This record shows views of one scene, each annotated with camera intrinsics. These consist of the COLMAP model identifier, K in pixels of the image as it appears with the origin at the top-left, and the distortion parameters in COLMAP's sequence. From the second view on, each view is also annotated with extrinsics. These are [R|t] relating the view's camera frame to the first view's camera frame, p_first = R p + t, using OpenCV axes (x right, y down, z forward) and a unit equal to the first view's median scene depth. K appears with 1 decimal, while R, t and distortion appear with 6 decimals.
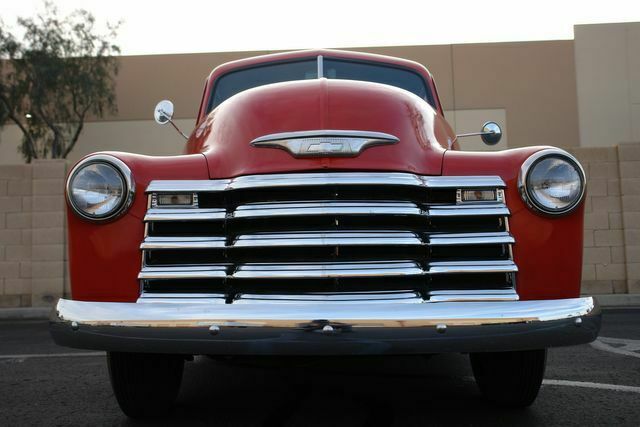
lens RADIAL K [[608.8, 0, 320.0], [0, 608.8, 213.5], [0, 0, 1]] dist [0.002613, 0.013048]
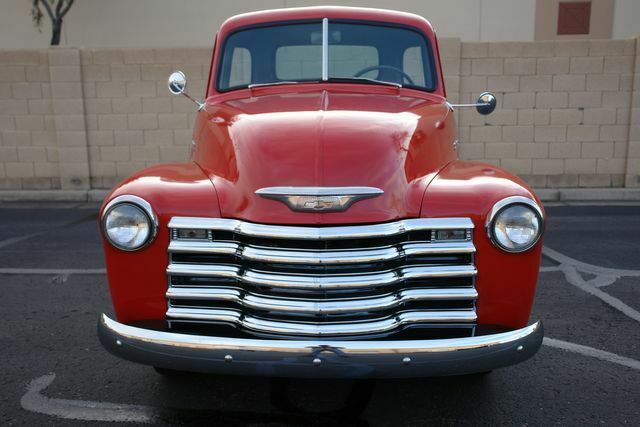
lens RADIAL K [[608.8, 0, 320.0], [0, 608.8, 213.5], [0, 0, 1]] dist [0.002613, 0.013048]
pose [[0.999535, 0.017064, -0.025272, 0.021690], [-0.009631, 0.963003, 0.269318, -0.213034], [0.028933, -0.268950, 0.962720, -0.069284]]
